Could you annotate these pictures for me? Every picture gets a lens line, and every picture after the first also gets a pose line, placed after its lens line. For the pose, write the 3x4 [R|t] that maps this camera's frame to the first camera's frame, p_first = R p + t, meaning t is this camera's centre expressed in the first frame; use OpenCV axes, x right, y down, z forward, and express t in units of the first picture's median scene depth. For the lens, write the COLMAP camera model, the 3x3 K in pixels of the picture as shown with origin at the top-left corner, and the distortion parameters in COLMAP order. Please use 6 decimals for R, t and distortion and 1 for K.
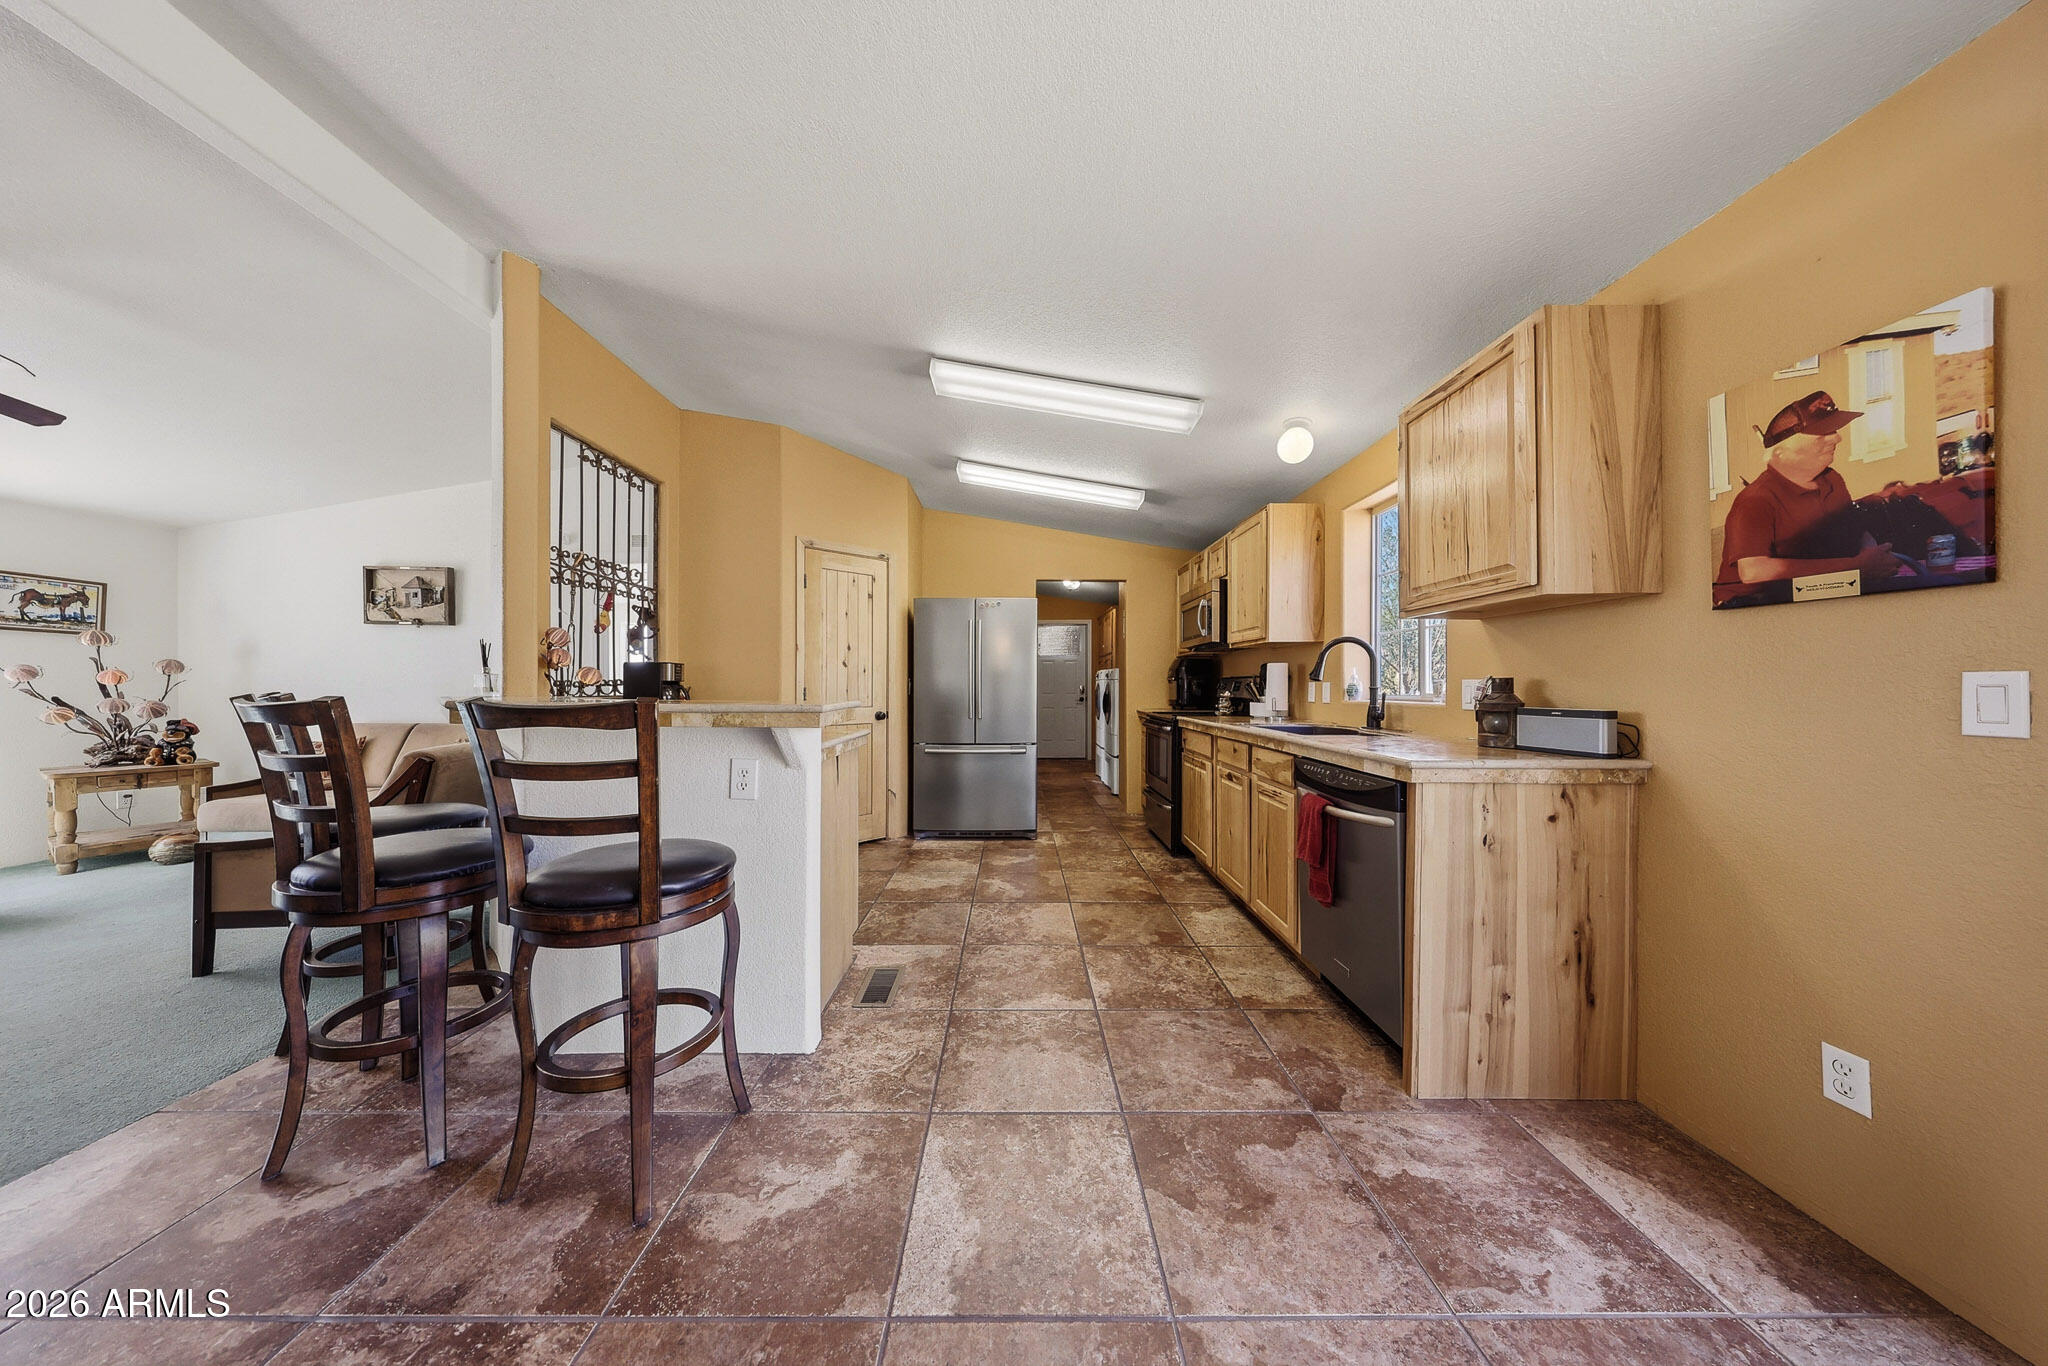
lens RADIAL K [[600.5, 0, 1021.8], [0, 600.5, 680.6], [0, 0, 1]] dist [-0.001512, 0.000027]
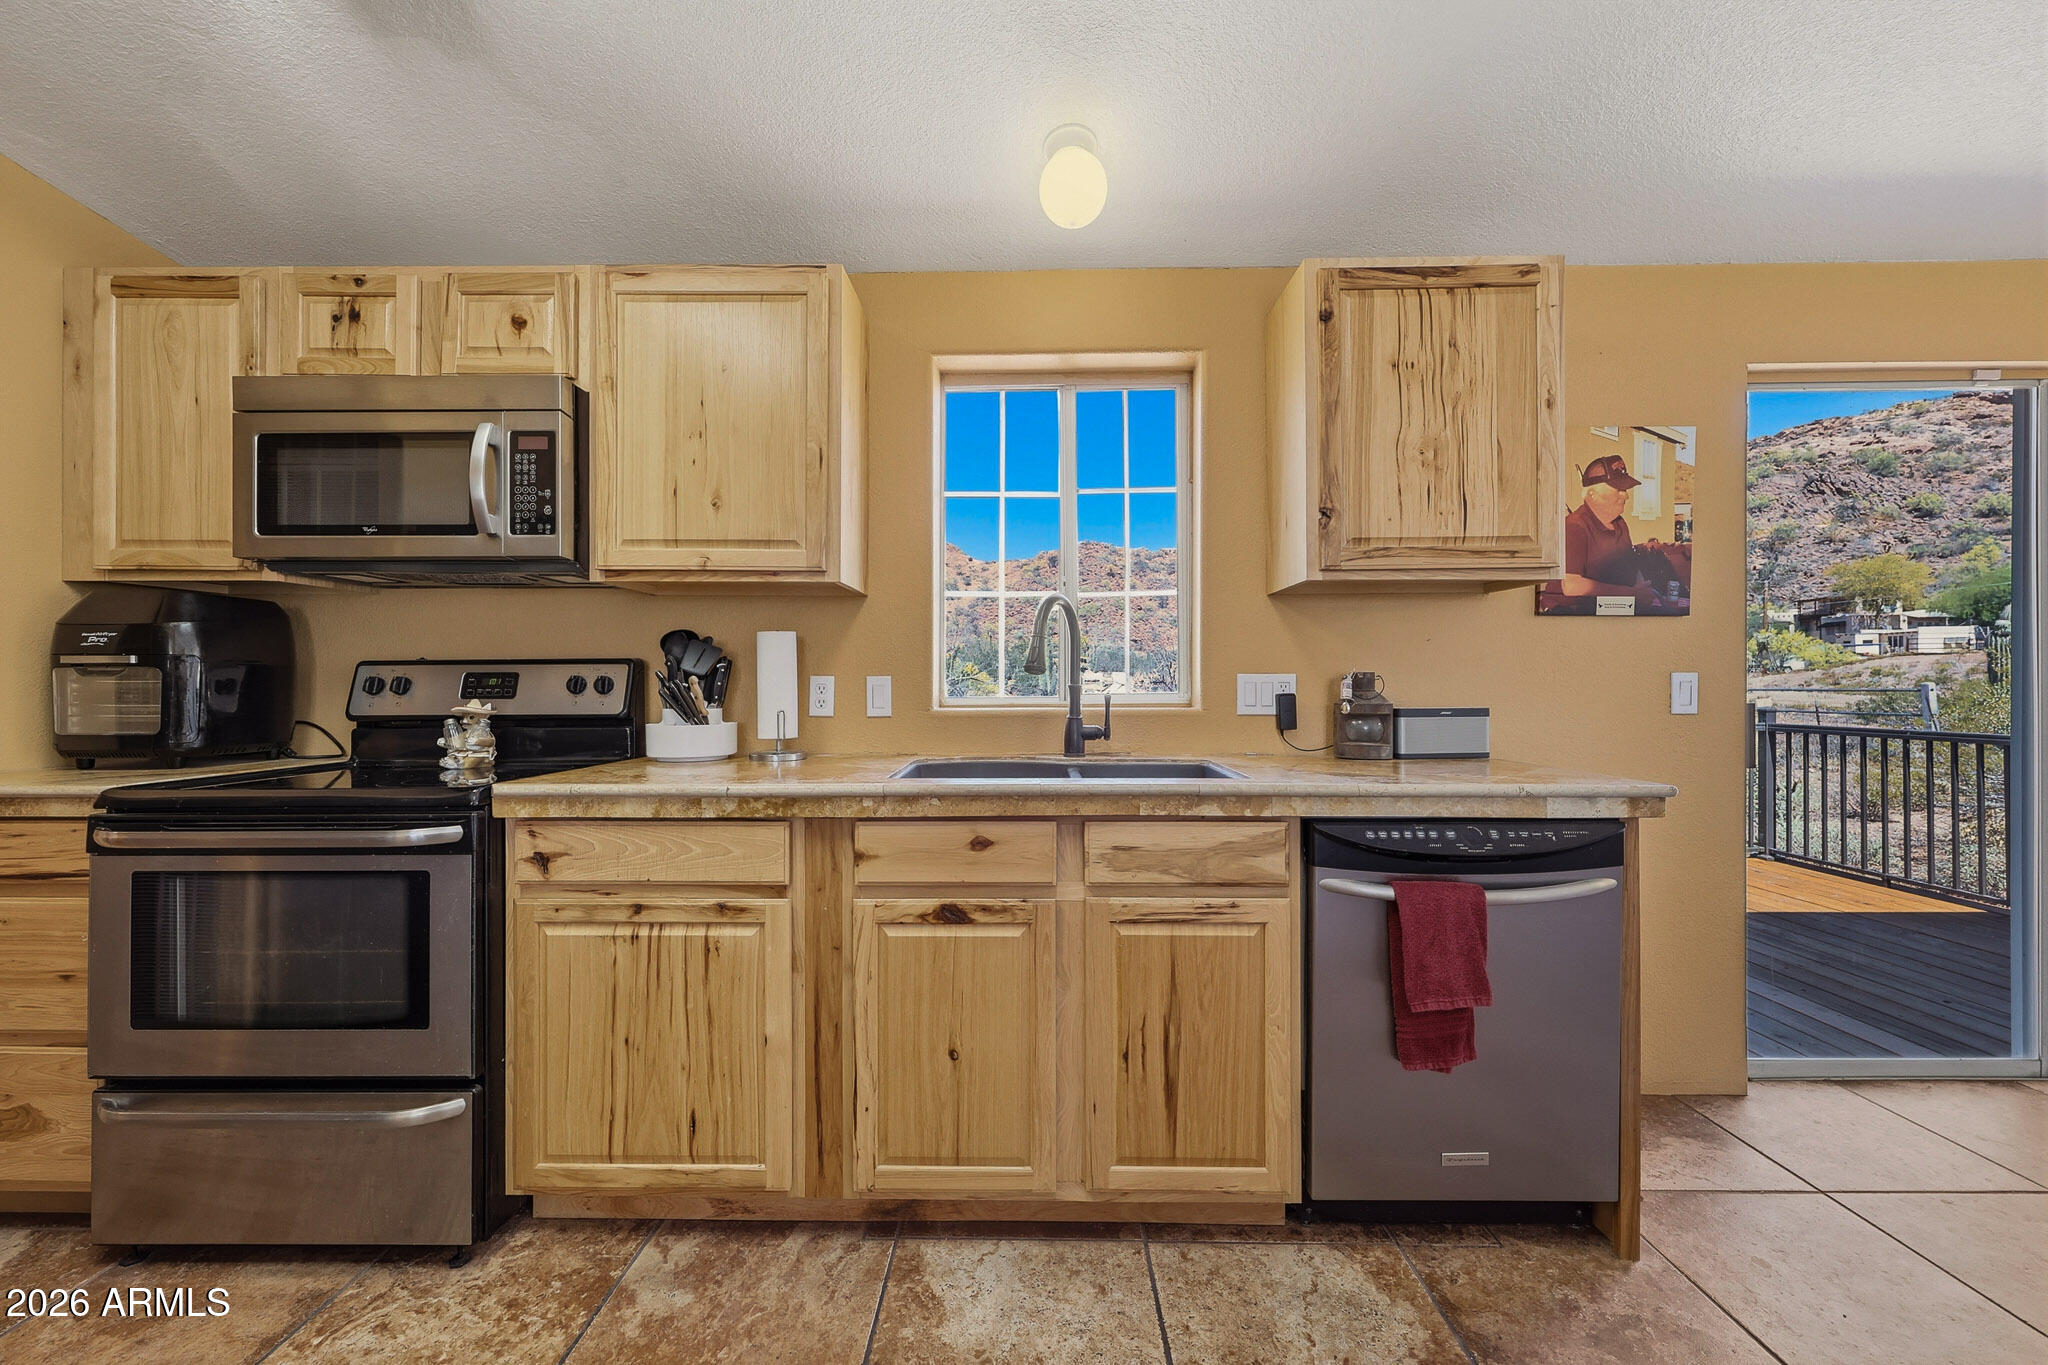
lens RADIAL K [[759.5, 0, 1025.1], [0, 759.5, 685.5], [0, 0, 1]] dist [0.000745, 0.000108]
pose [[0.026682, -0.003493, 0.999638, -0.164897], [-0.005498, 0.999978, 0.003641, 0.008232], [-0.999629, -0.005593, 0.026662, 1.035892]]
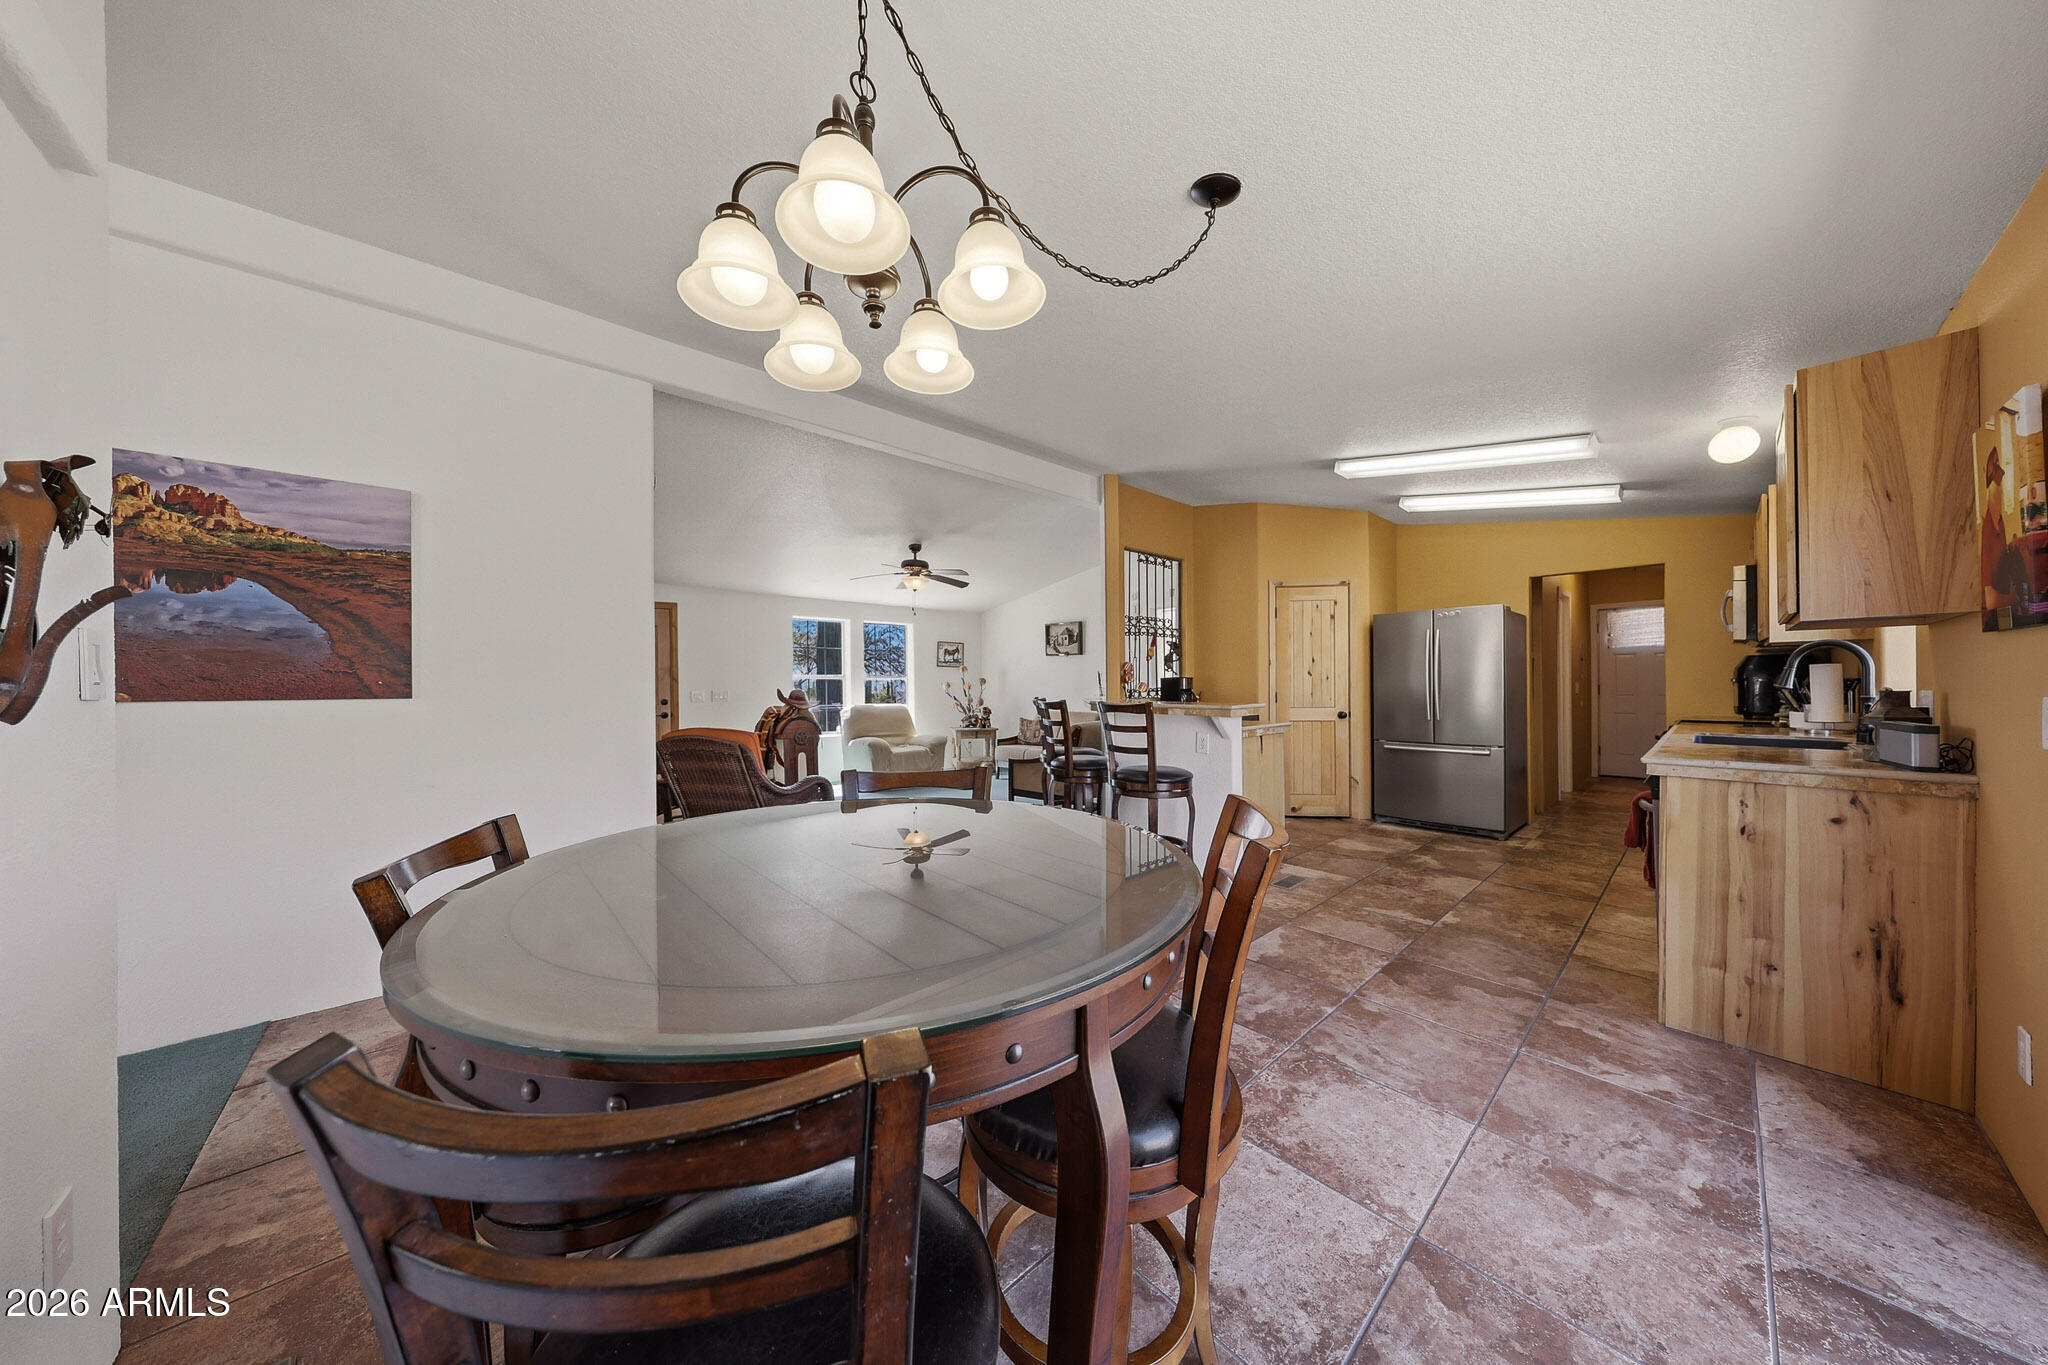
lens RADIAL K [[636.3, 0, 1016.7], [0, 636.3, 685.7], [0, 0, 1]] dist [0.000493, 0.000118]
pose [[0.661511, -0.005289, -0.749917, 0.463344], [0.015263, 0.999863, 0.006411, -0.030741], [0.749780, -0.015687, 0.661501, -0.548819]]
